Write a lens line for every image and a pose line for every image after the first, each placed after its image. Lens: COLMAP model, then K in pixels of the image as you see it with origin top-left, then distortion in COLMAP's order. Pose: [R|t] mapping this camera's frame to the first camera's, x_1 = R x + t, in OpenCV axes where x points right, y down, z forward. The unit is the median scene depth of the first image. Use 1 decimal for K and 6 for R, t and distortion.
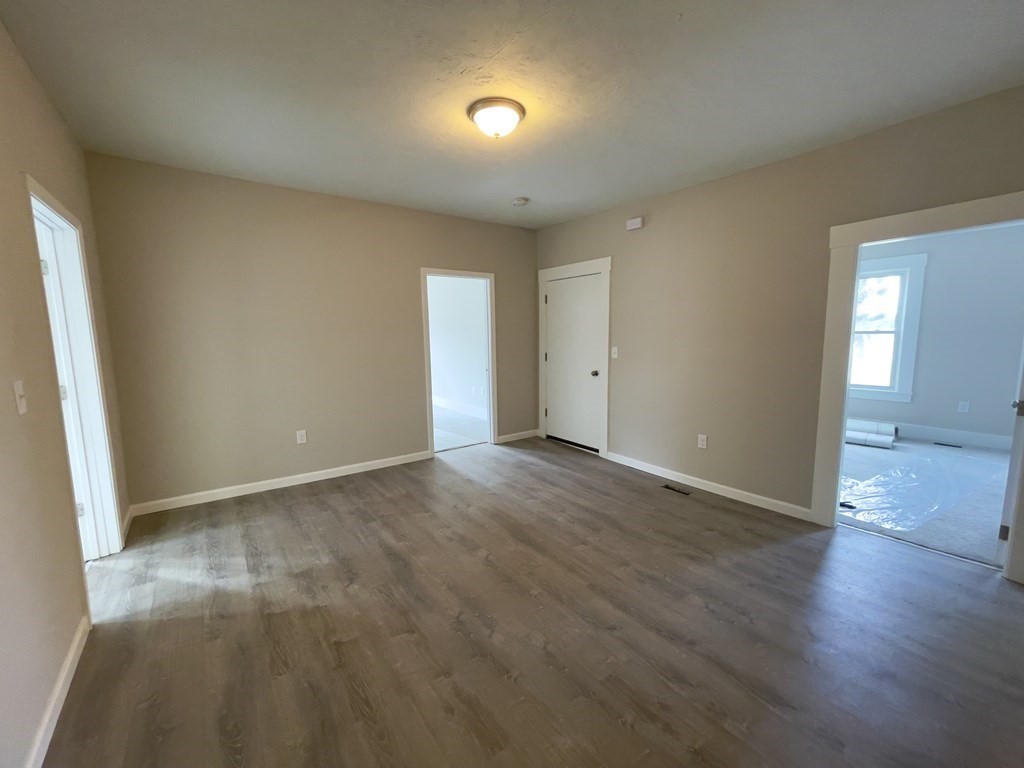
lens RADIAL K [[412.4, 0, 503.2], [0, 412.4, 382.8], [0, 0, 1]] dist [-0.008493, -0.000402]
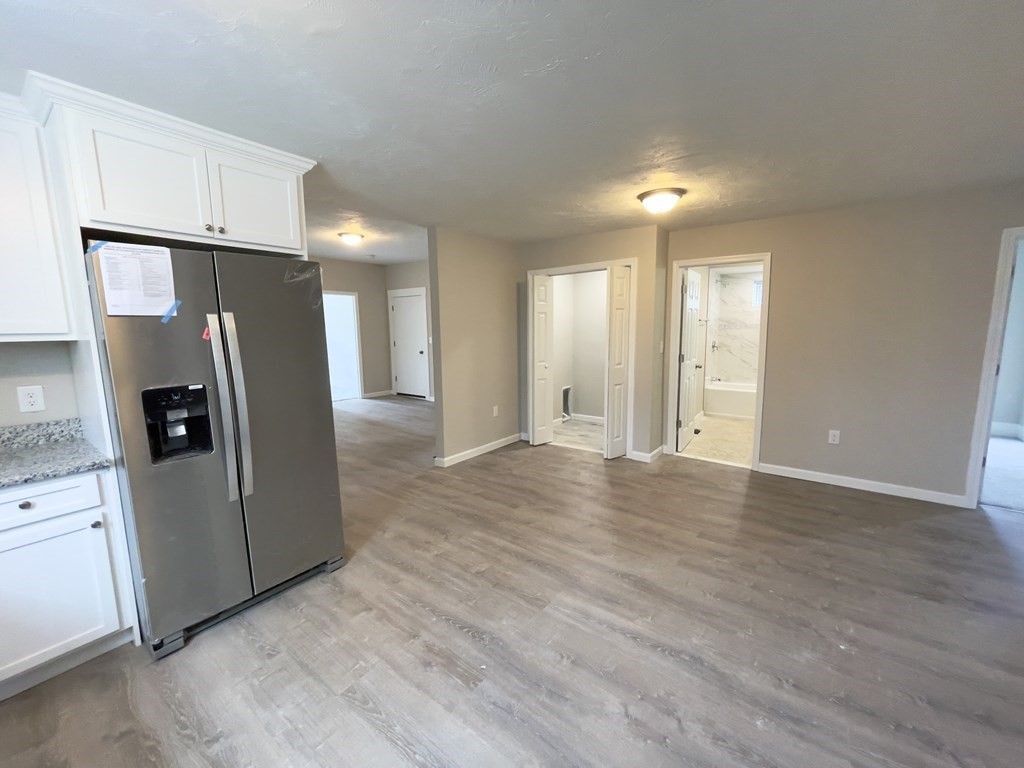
lens RADIAL K [[412.4, 0, 503.2], [0, 412.4, 382.8], [0, 0, 1]] dist [-0.008493, -0.000402]
pose [[0.959828, -0.037683, 0.278047, 0.060465], [0.035386, 0.999286, 0.013274, 0.085096], [-0.278348, -0.002902, 0.960476, -0.690686]]
